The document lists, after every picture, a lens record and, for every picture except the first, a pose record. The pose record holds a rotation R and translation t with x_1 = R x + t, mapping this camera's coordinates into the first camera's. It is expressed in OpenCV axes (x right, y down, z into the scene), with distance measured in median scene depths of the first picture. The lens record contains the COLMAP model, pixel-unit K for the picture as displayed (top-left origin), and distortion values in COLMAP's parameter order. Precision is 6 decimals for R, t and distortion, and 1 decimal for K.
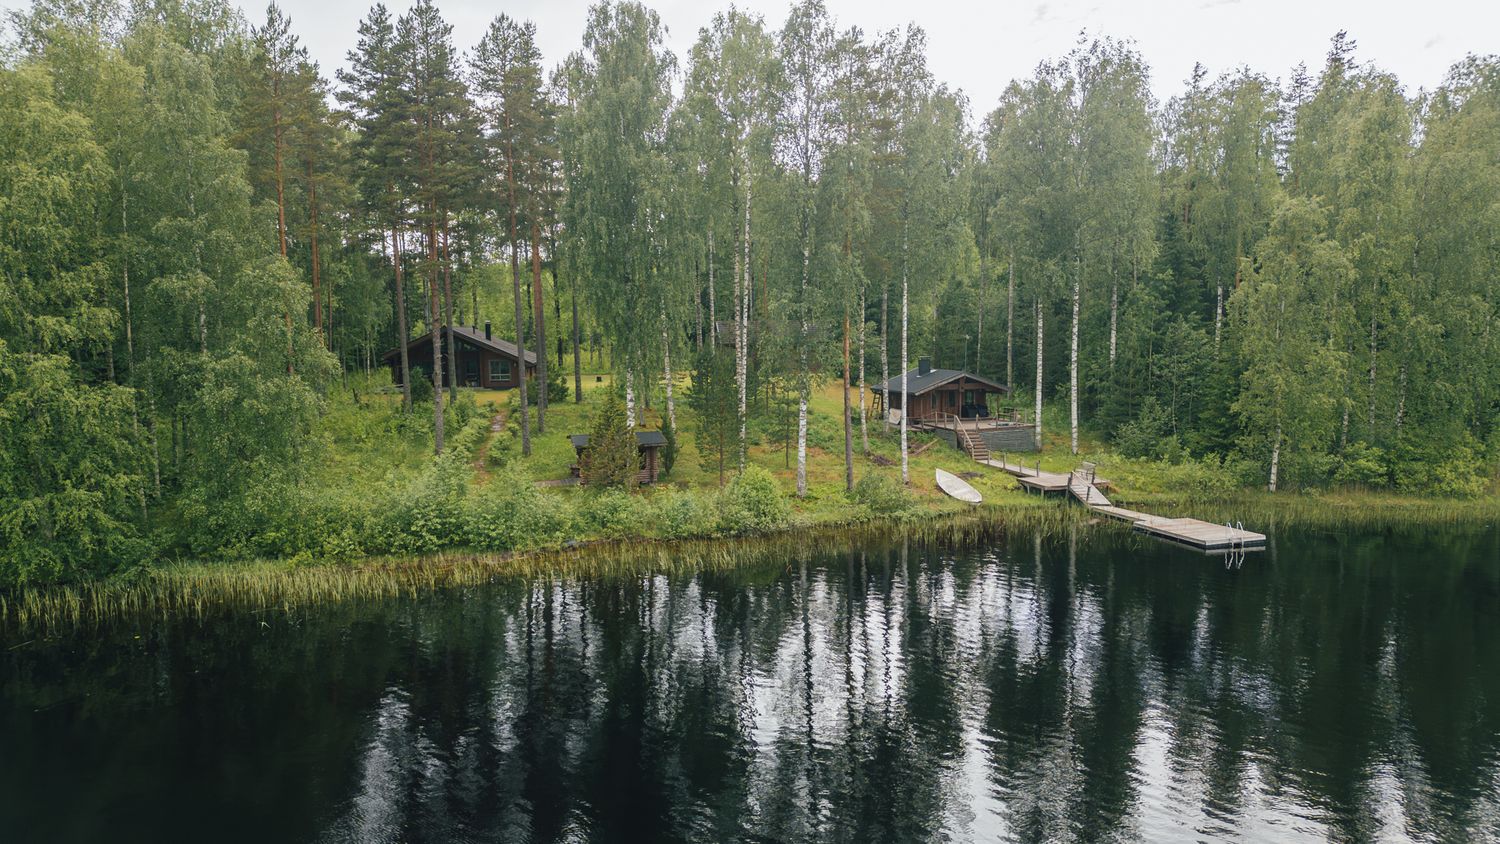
lens RADIAL K [[1072.9, 0, 729.3], [0, 1072.9, 419.5], [0, 0, 1]] dist [0.073027, -0.003079]
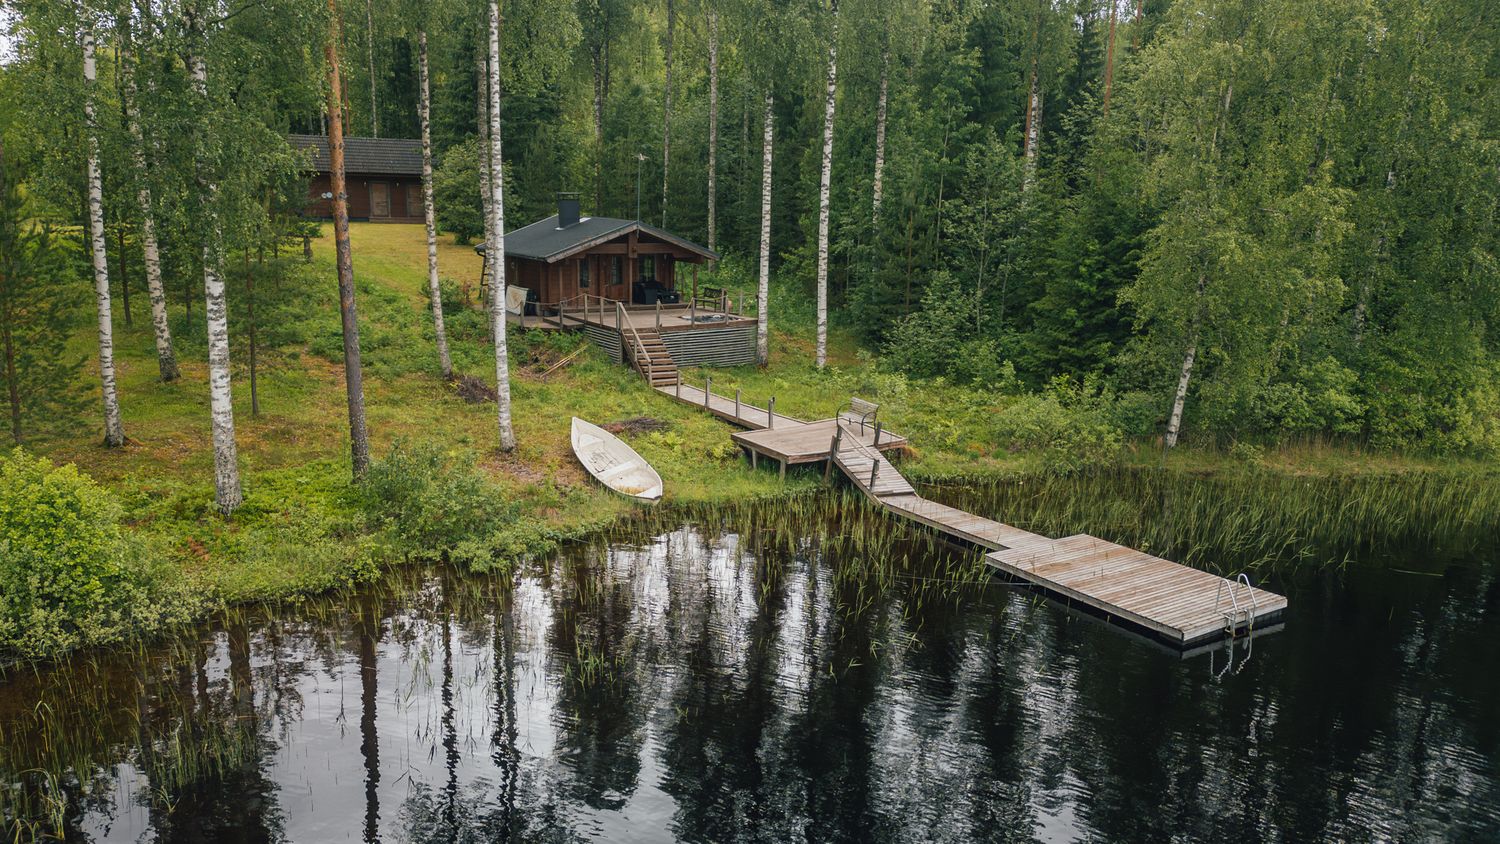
lens RADIAL K [[1072.9, 0, 729.3], [0, 1072.9, 419.5], [0, 0, 1]] dist [0.073027, -0.003079]
pose [[0.960829, -0.024813, 0.276028, 0.113638], [-0.008832, 0.992737, 0.119984, -0.010381], [-0.277000, -0.117722, 0.953631, 0.466703]]
